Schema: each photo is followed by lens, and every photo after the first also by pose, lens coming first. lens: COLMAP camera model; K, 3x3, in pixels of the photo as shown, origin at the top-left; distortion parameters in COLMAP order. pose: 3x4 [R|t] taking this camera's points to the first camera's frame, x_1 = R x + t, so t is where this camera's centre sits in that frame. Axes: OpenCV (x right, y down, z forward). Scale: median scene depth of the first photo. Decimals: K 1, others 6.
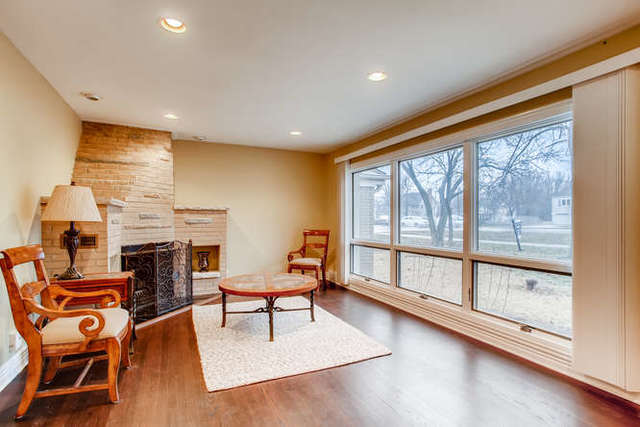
lens RADIAL K [[320.1, 0, 320.1], [0, 320.1, 216.3], [0, 0, 1]] dist [-0.002294, 0.004103]
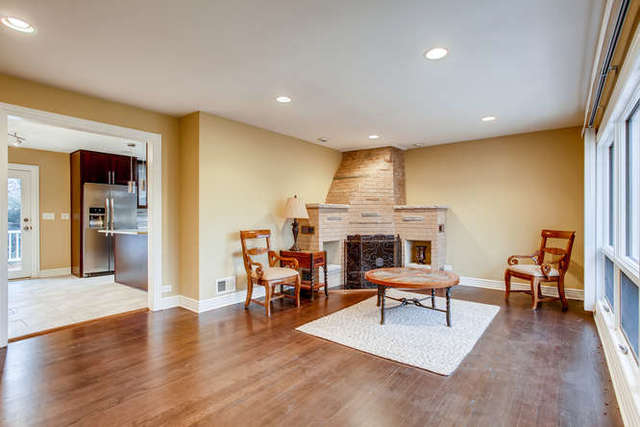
lens RADIAL K [[320.1, 0, 319.8], [0, 320.1, 213.2], [0, 0, 1]] dist [-0.002294, 0.004103]
pose [[0.453608, -0.011929, -0.891121, 0.553892], [0.009589, 0.999918, -0.008505, 0.003561], [0.891150, -0.004688, 0.453685, 0.211079]]
